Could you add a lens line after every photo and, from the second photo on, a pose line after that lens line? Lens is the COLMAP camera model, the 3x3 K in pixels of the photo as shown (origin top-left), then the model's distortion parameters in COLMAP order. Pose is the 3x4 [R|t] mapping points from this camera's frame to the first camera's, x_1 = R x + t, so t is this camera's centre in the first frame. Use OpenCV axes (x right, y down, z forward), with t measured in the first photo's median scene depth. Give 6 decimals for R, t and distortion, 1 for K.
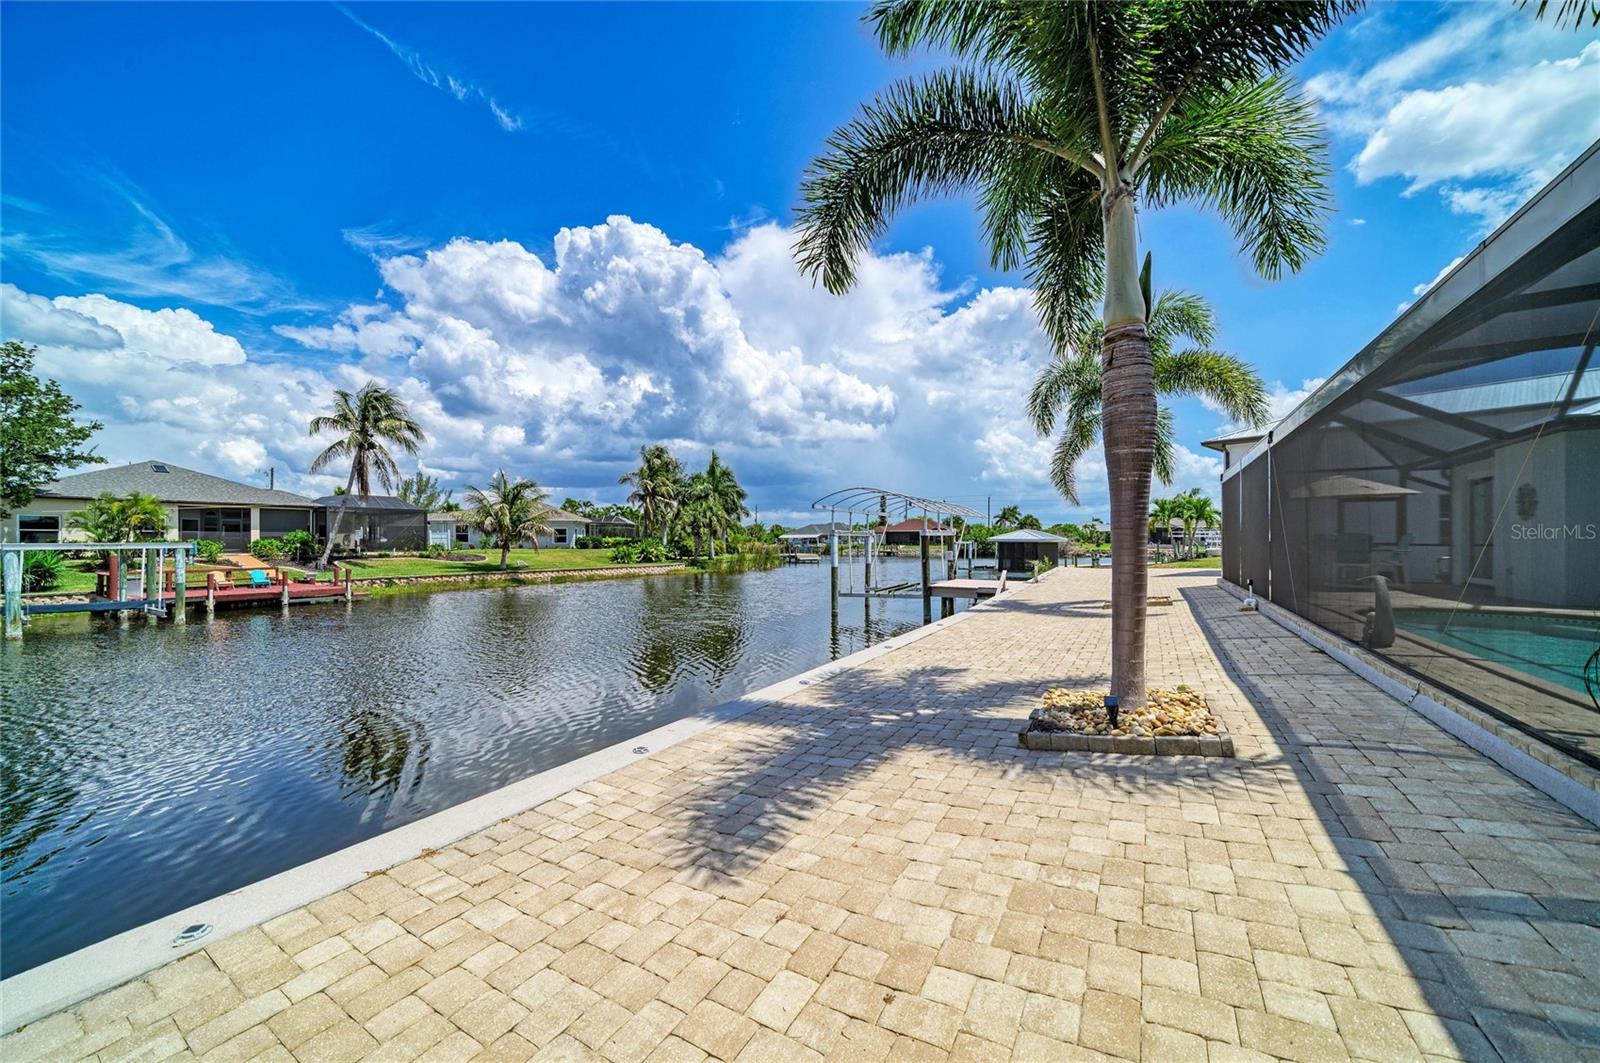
lens RADIAL K [[570.9, 0, 803.9], [0, 570.9, 540.6], [0, 0, 1]] dist [-0.009034, 0.001187]
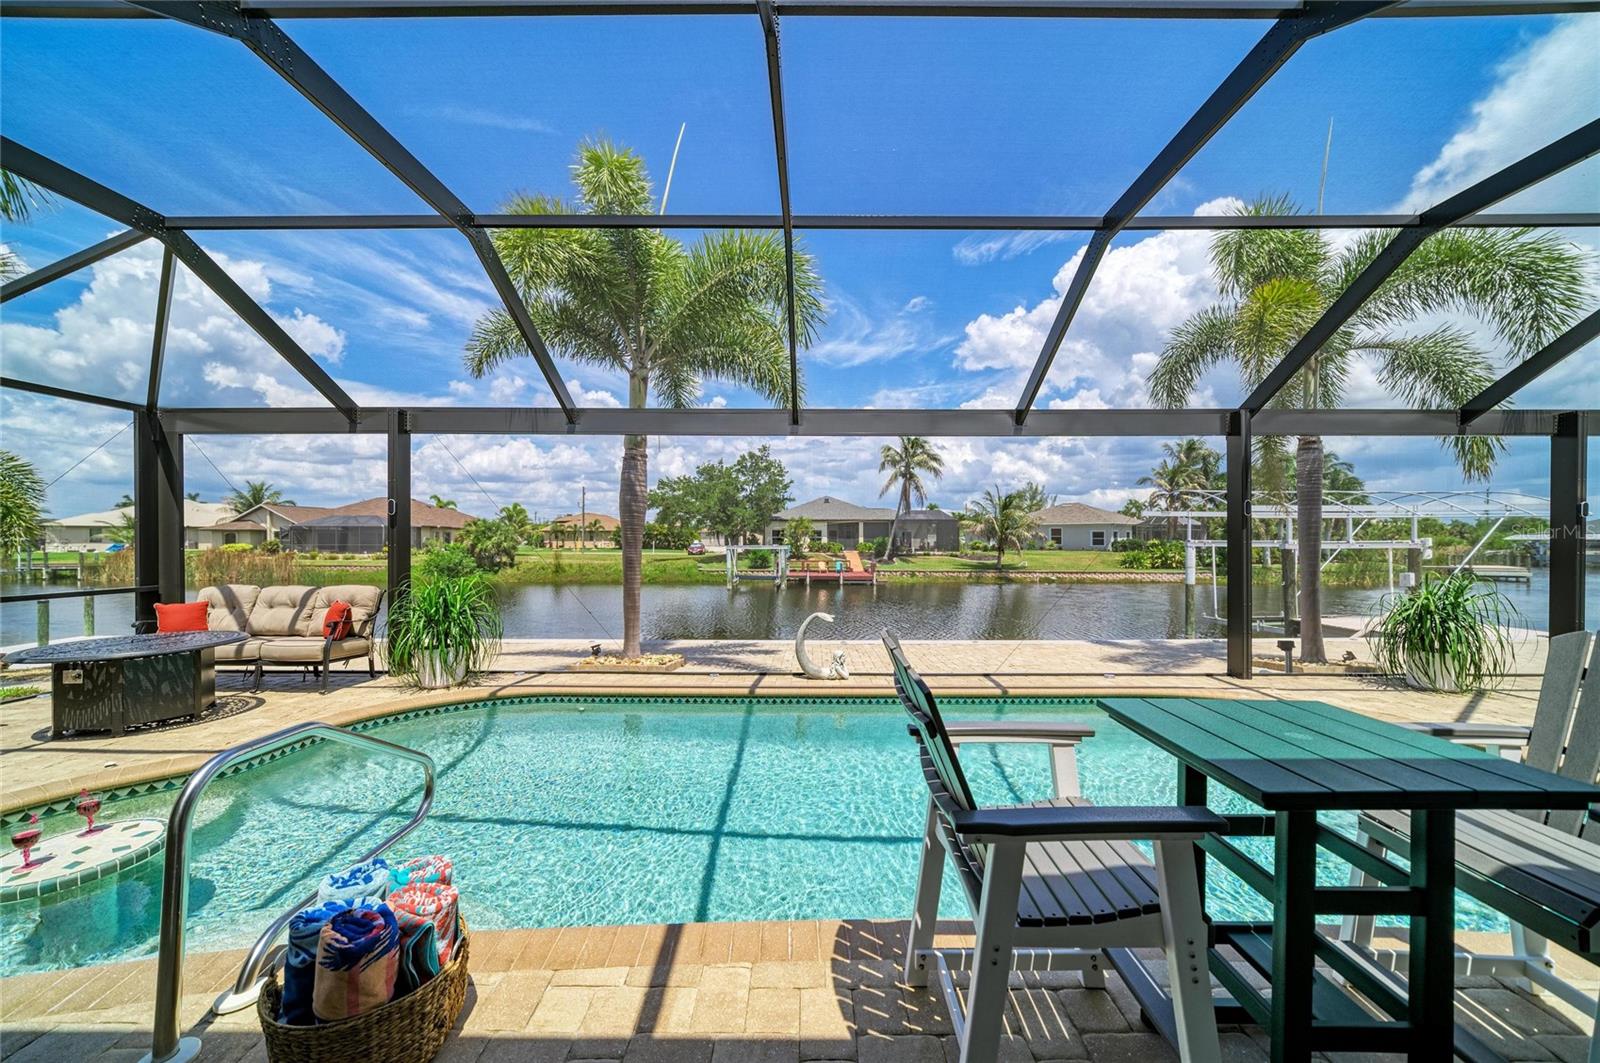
lens RADIAL K [[570.9, 0, 799.2], [0, 570.9, 539.2], [0, 0, 1]] dist [-0.009034, 0.001187]
pose [[0.493887, 0.003243, -0.869520, 0.303642], [-0.003021, 0.999993, 0.002014, -0.012001], [0.869521, 0.001632, 0.493894, 0.062407]]
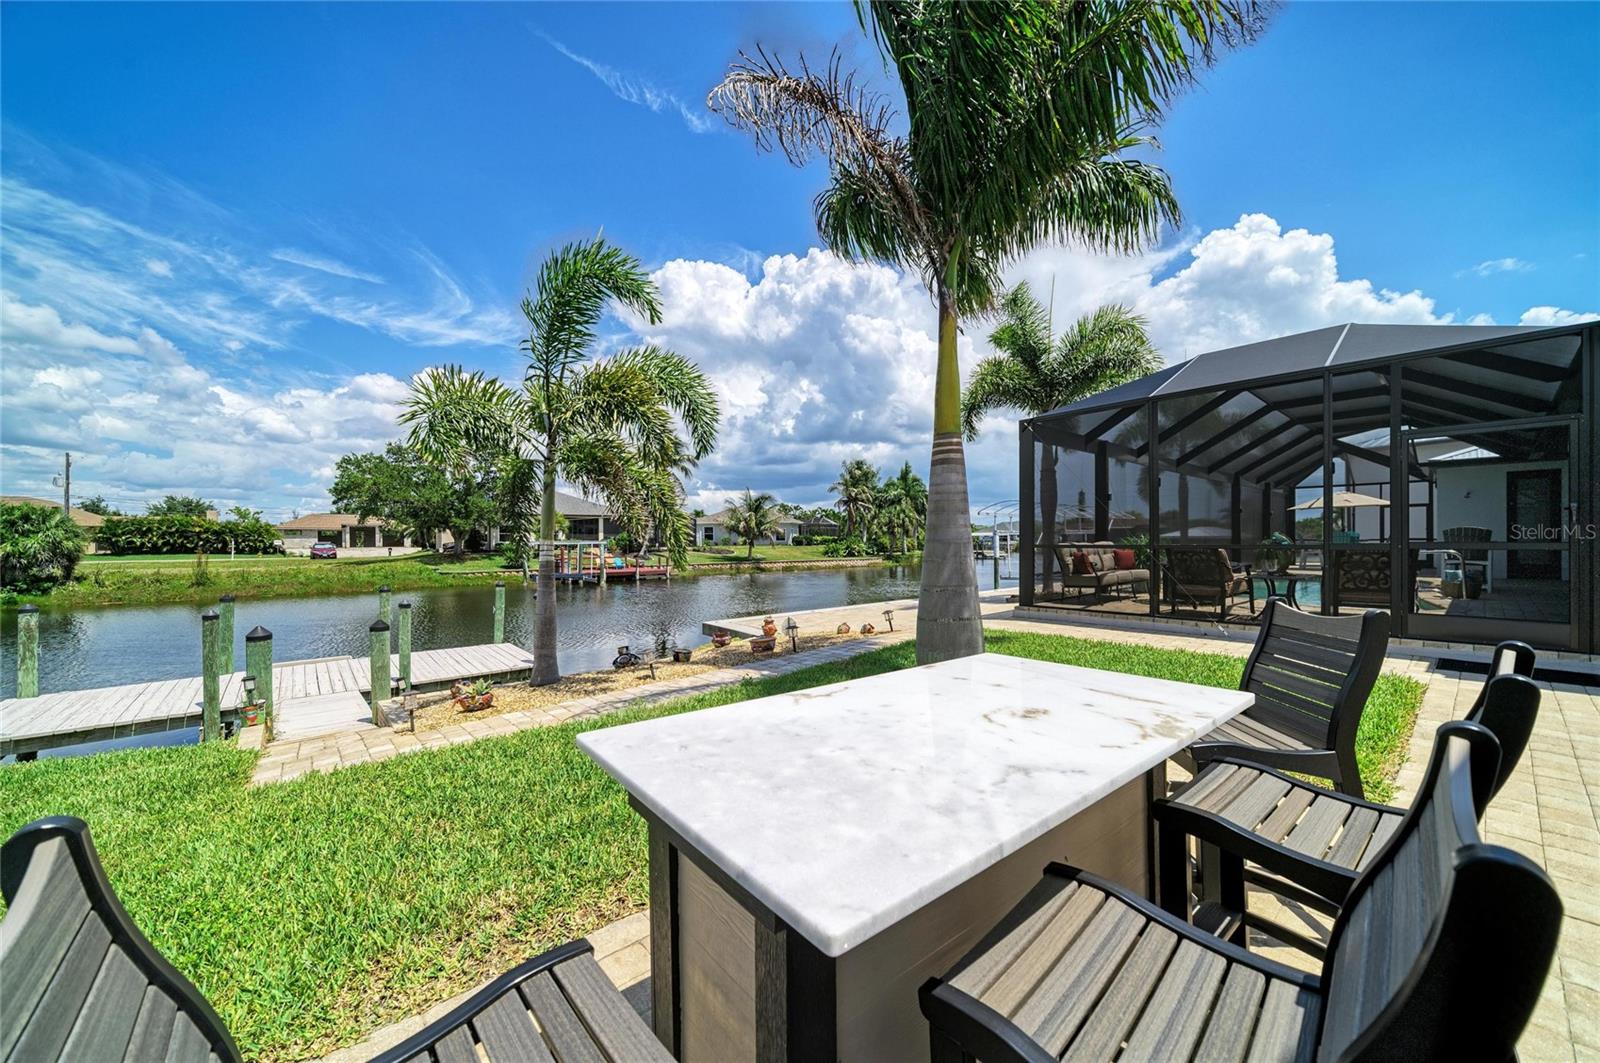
lens RADIAL K [[570.9, 0, 789.2], [0, 570.9, 541.1], [0, 0, 1]] dist [-0.009034, 0.001187]
pose [[0.936730, -0.001403, -0.350050, 0.035372], [0.003019, 0.999987, 0.004070, -0.000362], [0.350040, -0.004869, 0.936722, -0.241251]]
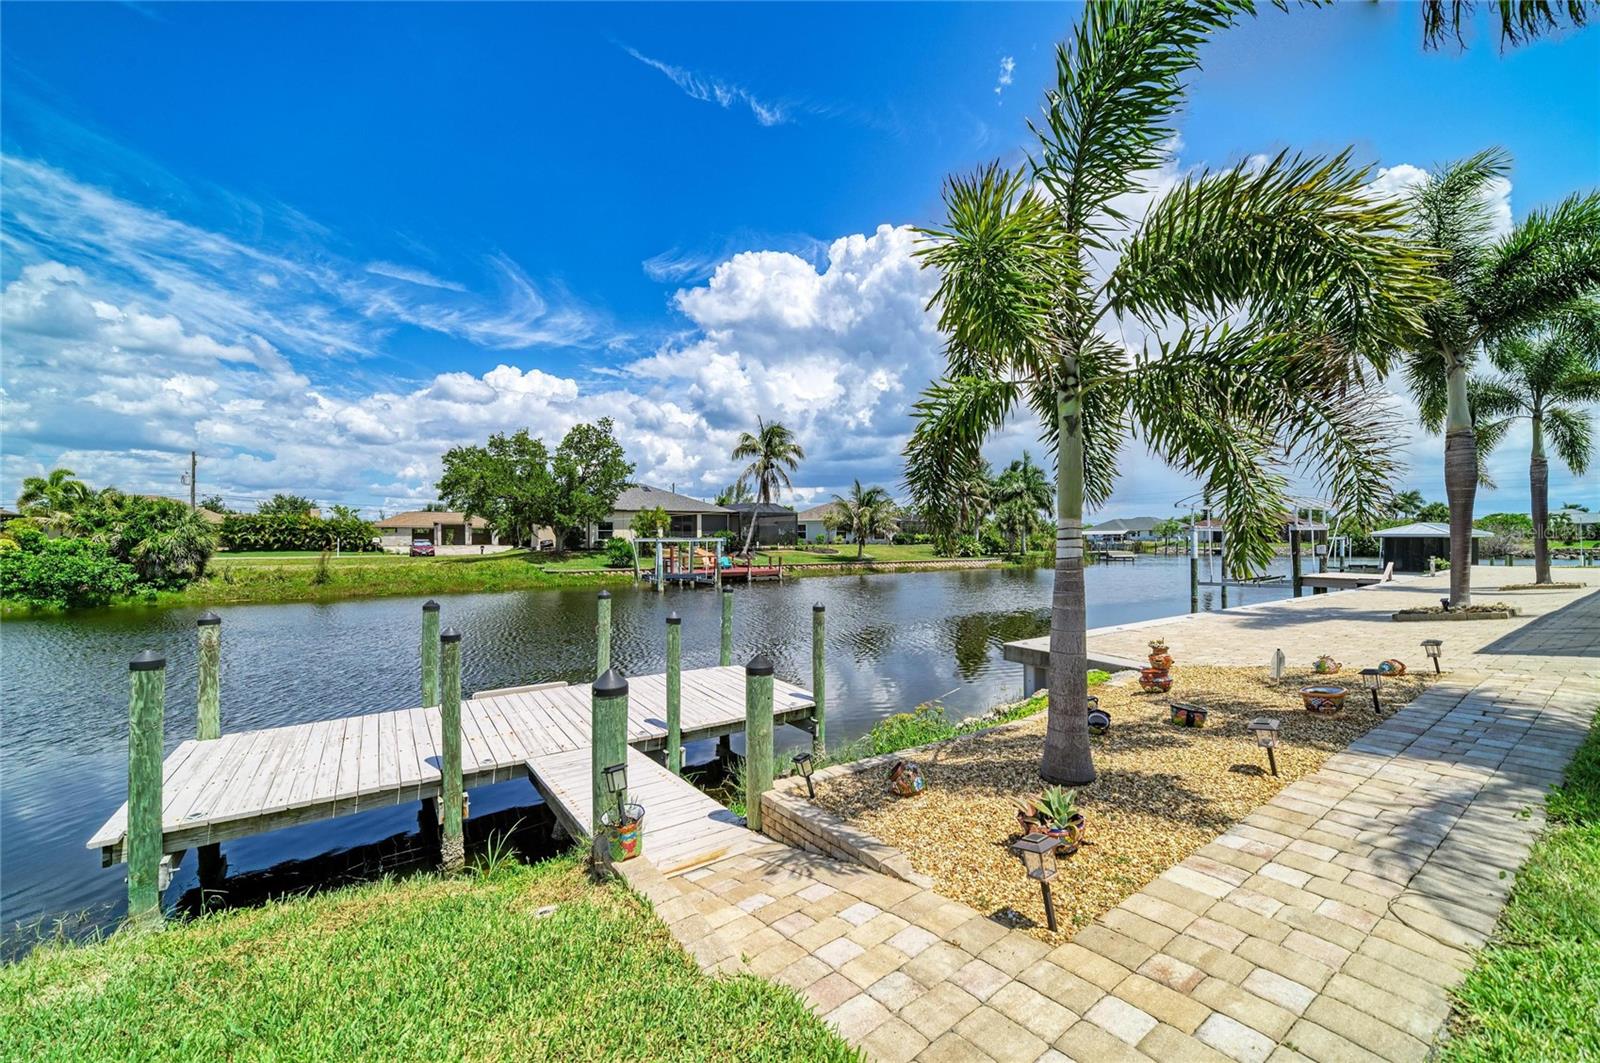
lens RADIAL K [[595.2, 0, 792.1], [0, 595.2, 522.8], [0, 0, 1]] dist [-0.009984, 0.002307]
pose [[0.893254, -0.013013, -0.449364, -0.081618], [0.001609, 0.999667, -0.025750, 0.002666], [0.449549, 0.022278, 0.892978, -0.219053]]
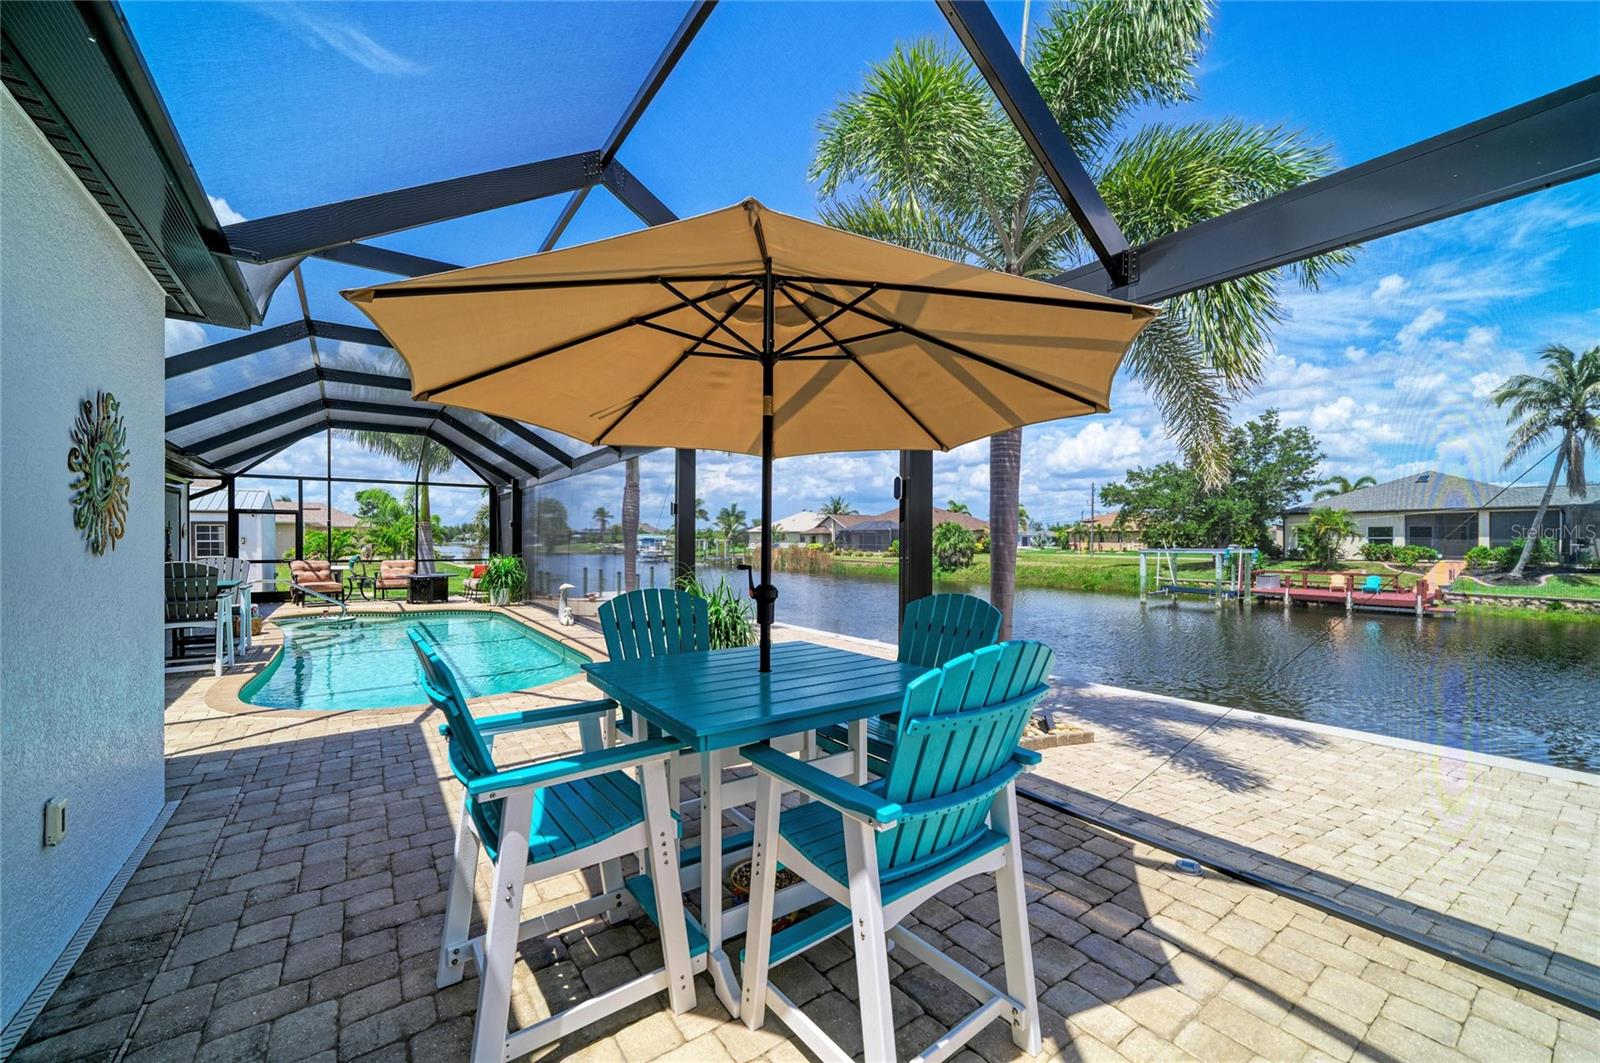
lens RADIAL K [[630.2, 0, 803.3], [0, 630.2, 536.1], [0, 0, 1]] dist [-0.011259, 0.004606]
pose [[-0.400393, -0.002974, -0.916339, 0.374607], [-0.001727, 0.999995, -0.002490, -0.012562], [0.916342, 0.000586, -0.400397, 0.367389]]
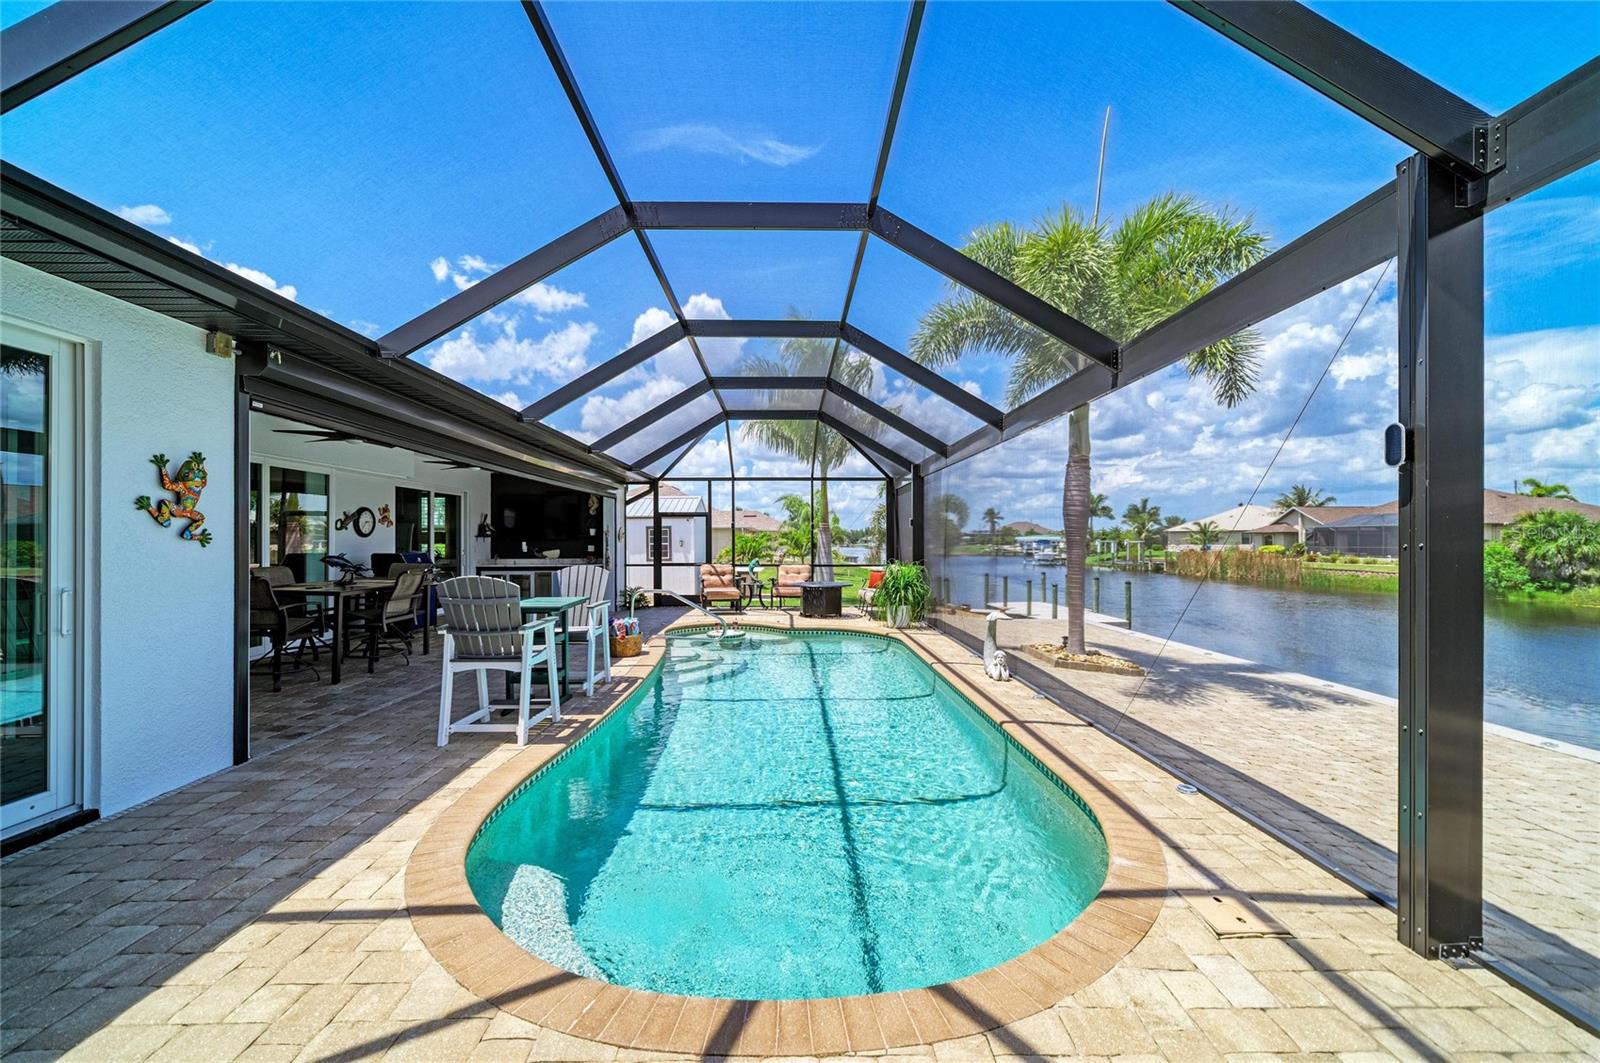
lens RADIAL K [[630.2, 0, 800.2], [0, 630.2, 542.4], [0, 0, 1]] dist [-0.011259, 0.004606]
pose [[-0.847771, 0.005135, -0.530338, 0.300433], [0.003416, 0.999985, 0.004220, -0.012220], [0.530351, 0.001766, -0.847776, 0.279369]]
